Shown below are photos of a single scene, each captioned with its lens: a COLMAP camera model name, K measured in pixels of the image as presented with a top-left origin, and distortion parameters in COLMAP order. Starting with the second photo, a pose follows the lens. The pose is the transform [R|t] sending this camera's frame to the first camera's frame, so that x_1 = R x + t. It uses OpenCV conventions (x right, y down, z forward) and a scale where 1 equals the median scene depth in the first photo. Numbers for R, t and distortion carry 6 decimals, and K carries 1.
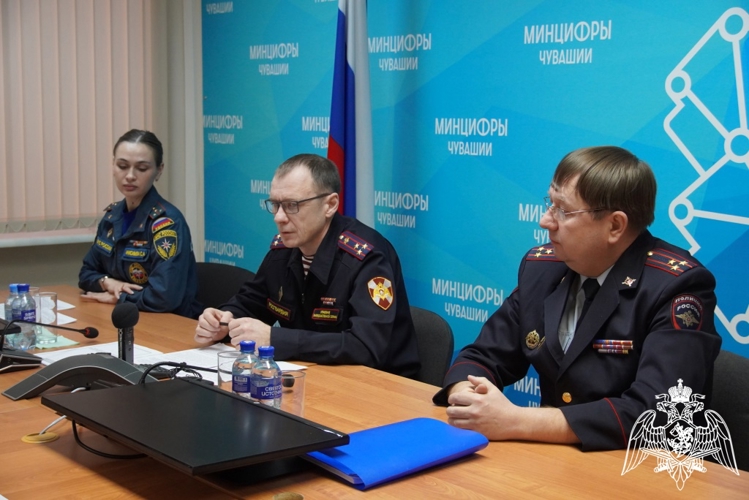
lens RADIAL K [[1077.9, 0, 374.5], [0, 1077.9, 250.0], [0, 0, 1]] dist [0.031059, 0.011396]
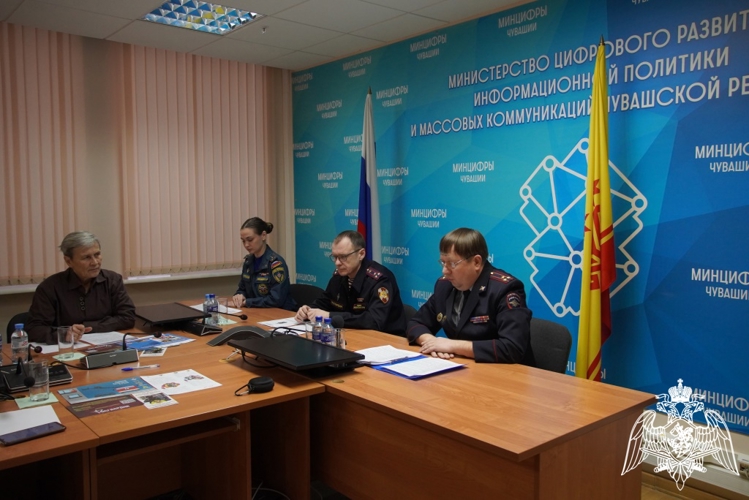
lens RADIAL K [[626.0, 0, 374.5], [0, 626.0, 250.0], [0, 0, 1]] dist [0.000692, 0.000843]
pose [[0.999467, -0.019489, -0.026187, 0.019203], [0.018214, 0.998677, -0.048088, 0.008378], [0.027090, 0.047585, 0.998500, -0.169941]]
